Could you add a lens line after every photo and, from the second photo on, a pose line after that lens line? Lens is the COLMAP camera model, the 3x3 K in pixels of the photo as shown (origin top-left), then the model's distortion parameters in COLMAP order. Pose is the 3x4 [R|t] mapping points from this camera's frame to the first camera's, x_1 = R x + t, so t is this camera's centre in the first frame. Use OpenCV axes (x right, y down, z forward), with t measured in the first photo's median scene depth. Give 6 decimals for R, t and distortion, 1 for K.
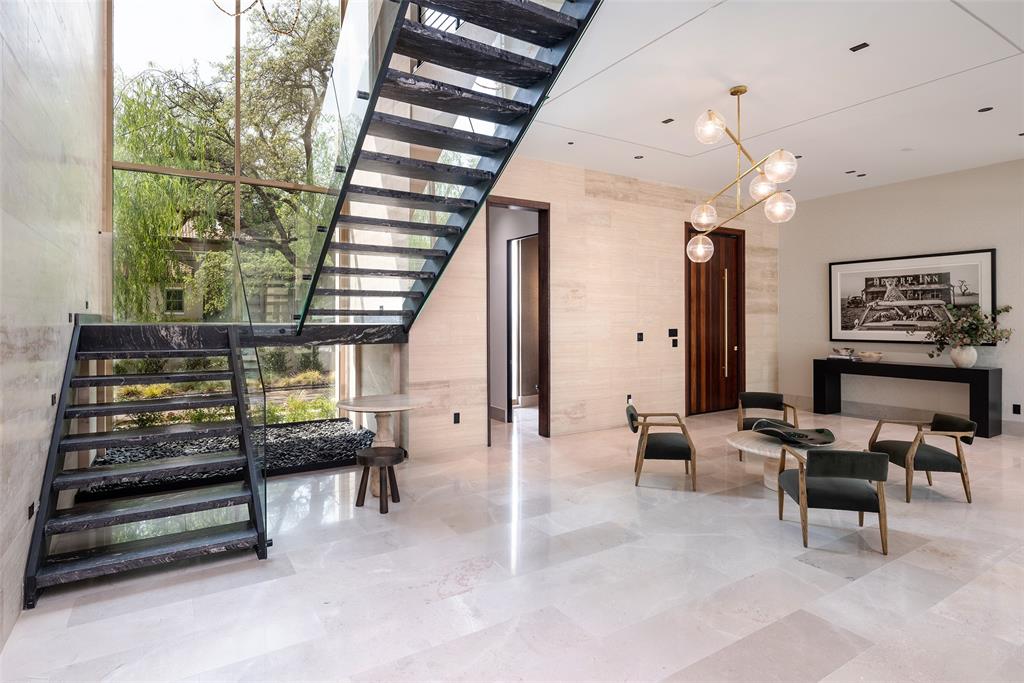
lens RADIAL K [[525.9, 0, 503.5], [0, 525.9, 321.5], [0, 0, 1]] dist [-0.001632, -0.000584]
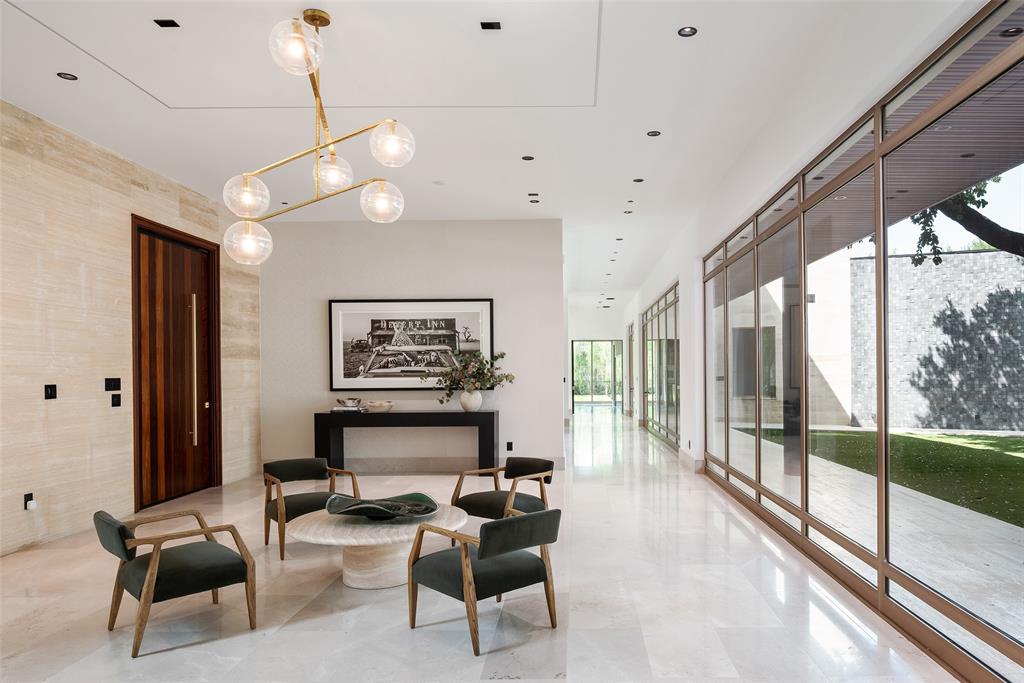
lens RADIAL K [[586.6, 0, 527.0], [0, 586.6, 382.4], [0, 0, 1]] dist [0.000569, 0.001094]
pose [[0.495977, -0.005774, 0.868316, -0.057430], [0.001165, 0.999981, 0.005984, 0.019988], [-0.868335, -0.001956, 0.495975, 0.277080]]
